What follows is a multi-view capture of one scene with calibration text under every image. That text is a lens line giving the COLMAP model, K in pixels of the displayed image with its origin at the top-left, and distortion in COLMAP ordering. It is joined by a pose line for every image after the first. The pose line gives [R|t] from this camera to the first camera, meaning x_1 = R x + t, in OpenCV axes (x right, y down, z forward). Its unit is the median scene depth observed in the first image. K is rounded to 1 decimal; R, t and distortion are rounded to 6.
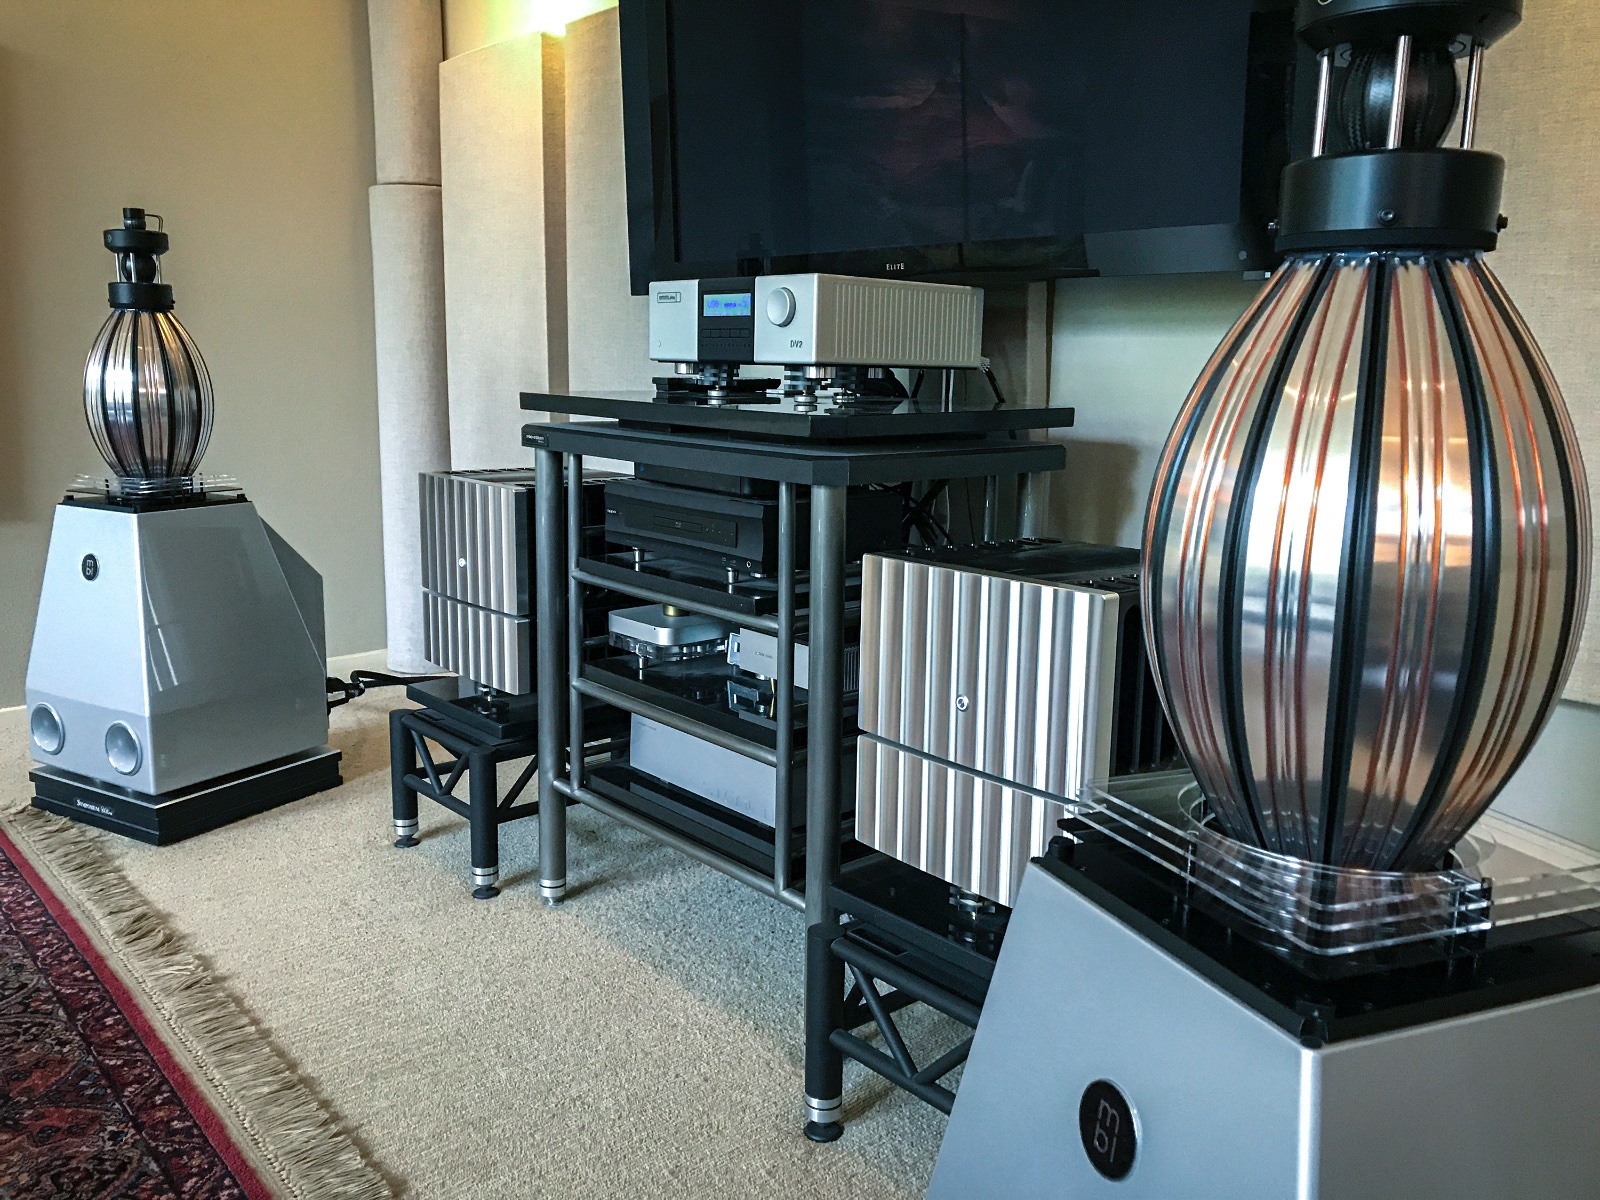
lens RADIAL K [[1305.4, 0, 805.1], [0, 1305.4, 566.8], [0, 0, 1]] dist [0.009791, 0.003228]
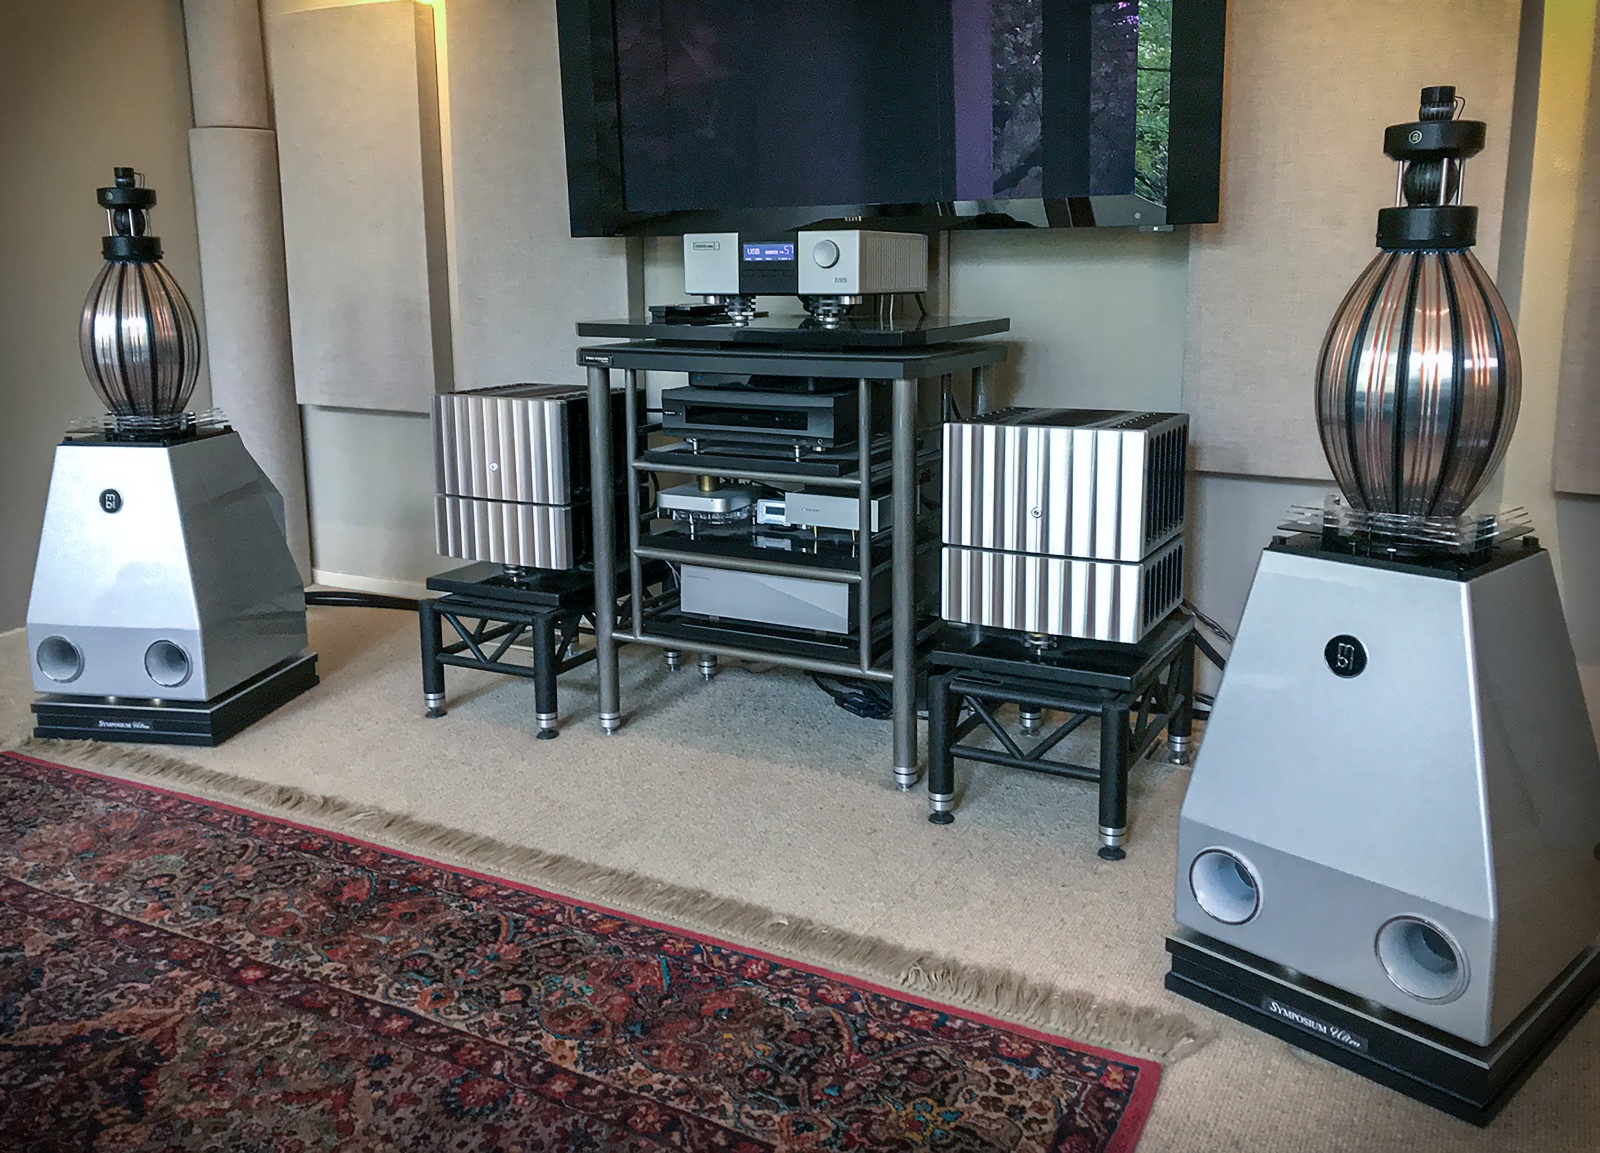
lens RADIAL K [[1324.5, 0, 791.3], [0, 1324.5, 483.3], [0, 0, 1]] dist [0.012221, 0.007918]
pose [[0.937120, -0.082878, 0.339023, -0.470757], [0.080579, 0.996530, 0.020880, 0.009510], [-0.339577, 0.007751, 0.940546, -0.262719]]
